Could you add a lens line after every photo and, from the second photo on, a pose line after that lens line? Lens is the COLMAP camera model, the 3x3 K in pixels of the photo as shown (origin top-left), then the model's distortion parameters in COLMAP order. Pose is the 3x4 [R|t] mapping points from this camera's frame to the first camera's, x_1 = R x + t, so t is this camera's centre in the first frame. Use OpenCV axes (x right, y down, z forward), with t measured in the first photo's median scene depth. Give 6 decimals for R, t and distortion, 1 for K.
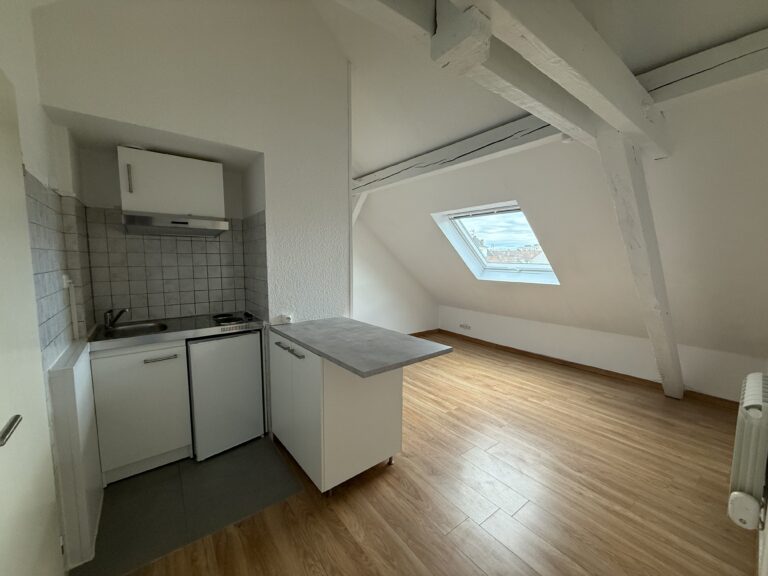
lens RADIAL K [[307.5, 0, 384.9], [0, 307.5, 287.0], [0, 0, 1]] dist [-0.000575, -0.000022]
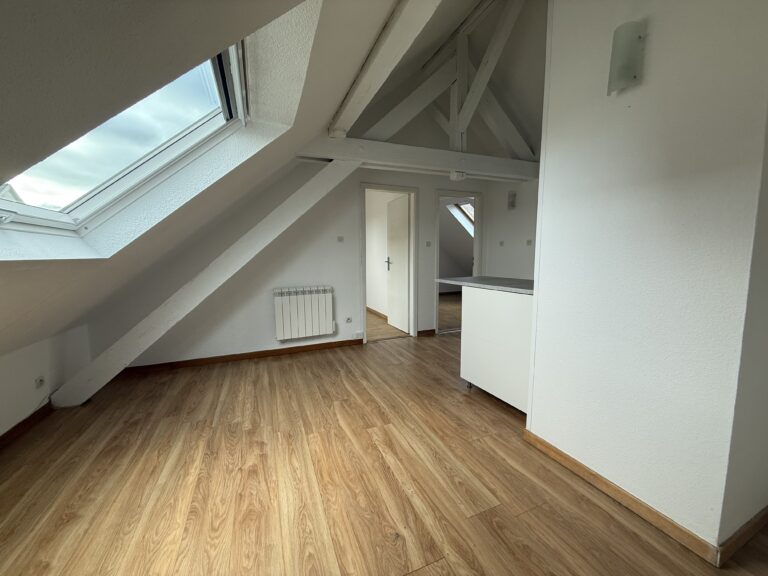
lens RADIAL K [[307.5, 0, 386.0], [0, 307.5, 289.1], [0, 0, 1]] dist [-0.000575, -0.000022]
pose [[-0.968254, -0.020945, 0.249089, 0.030616], [0.030593, 0.979062, 0.201248, -0.046148], [-0.248089, 0.202480, -0.947340, 1.470004]]
